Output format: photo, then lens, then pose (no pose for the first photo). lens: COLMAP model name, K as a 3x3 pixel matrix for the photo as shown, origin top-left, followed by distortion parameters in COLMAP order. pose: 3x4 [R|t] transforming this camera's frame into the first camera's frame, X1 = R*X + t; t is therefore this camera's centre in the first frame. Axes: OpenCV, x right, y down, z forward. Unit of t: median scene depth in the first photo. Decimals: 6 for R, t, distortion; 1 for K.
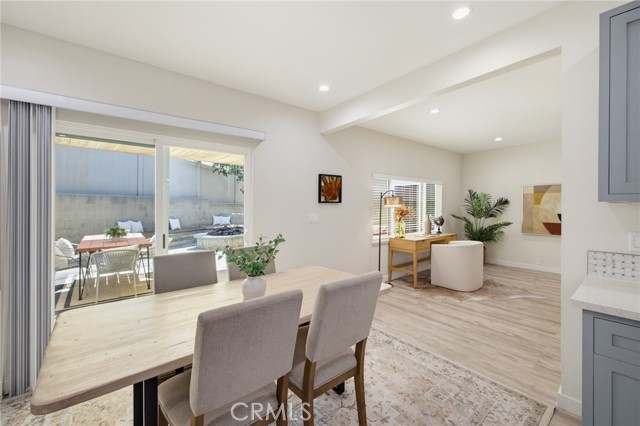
lens RADIAL K [[273.1, 0, 318.8], [0, 273.1, 201.9], [0, 0, 1]] dist [0.000210, 0.000216]
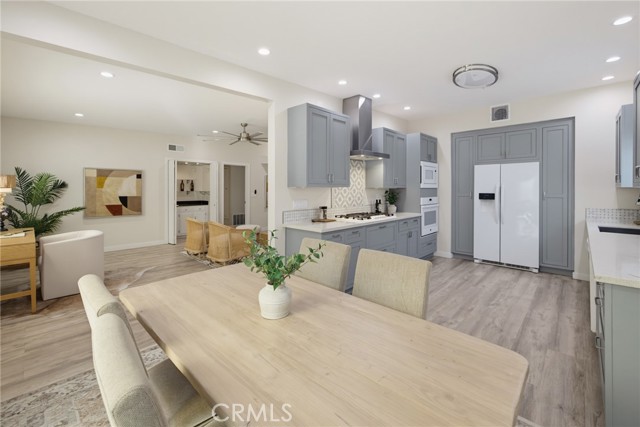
lens RADIAL K [[273.1, 0, 315.7], [0, 273.1, 190.5], [0, 0, 1]] dist [0.000210, 0.000216]
pose [[-0.107821, -0.009540, 0.994125, -0.944236], [-0.010555, 0.999909, 0.008451, 0.006617], [-0.994114, -0.009582, -0.107912, 0.991231]]
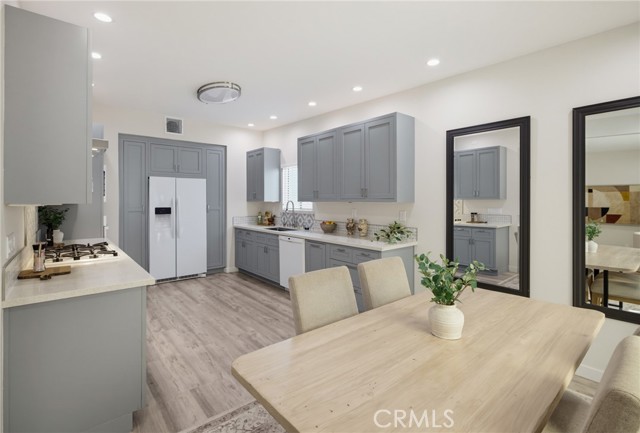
lens RADIAL K [[308.6, 0, 310.9], [0, 308.6, 203.2], [0, 0, 1]] dist [-0.004042, 0.000534]
pose [[-0.999964, -0.000027, 0.008508, -0.173252], [-0.000013, 0.999999, 0.001659, -0.001545], [-0.008508, 0.001659, -0.999962, 1.591075]]
